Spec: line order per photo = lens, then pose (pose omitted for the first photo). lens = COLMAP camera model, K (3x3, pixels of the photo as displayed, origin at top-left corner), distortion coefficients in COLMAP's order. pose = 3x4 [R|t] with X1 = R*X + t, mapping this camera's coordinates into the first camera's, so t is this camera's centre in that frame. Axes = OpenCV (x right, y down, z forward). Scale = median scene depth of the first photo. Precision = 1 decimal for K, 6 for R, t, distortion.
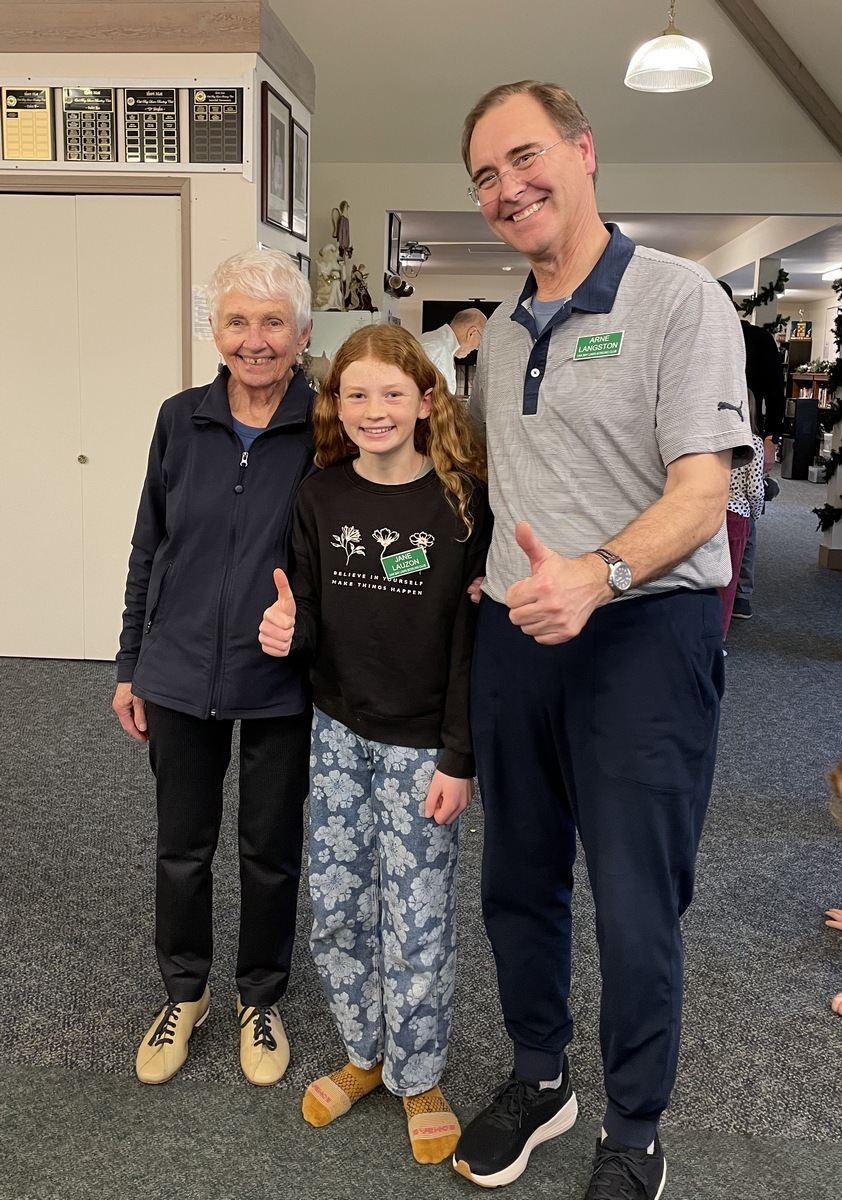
lens RADIAL K [[1378.7, 0, 419.7], [0, 1378.7, 597.0], [0, 0, 1]] dist [0.020026, 0.000000]
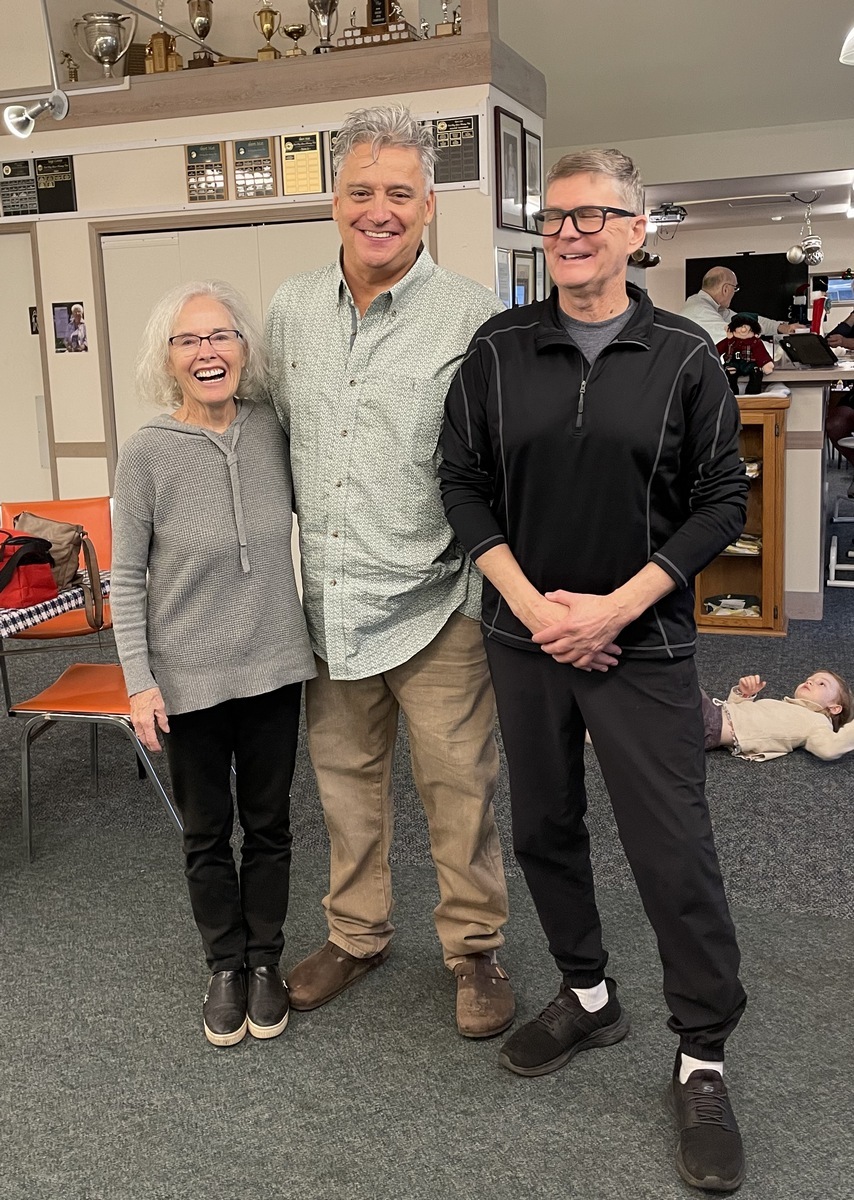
lens RADIAL K [[1424.7, 0, 428.2], [0, 1424.7, 600.5], [0, 0, 1]] dist [0.024587, 0.000000]
pose [[0.983148, -0.022767, -0.181387, 0.040212], [0.026016, 0.999541, 0.015550, 0.021670], [0.180950, -0.020007, 0.983289, -0.201977]]
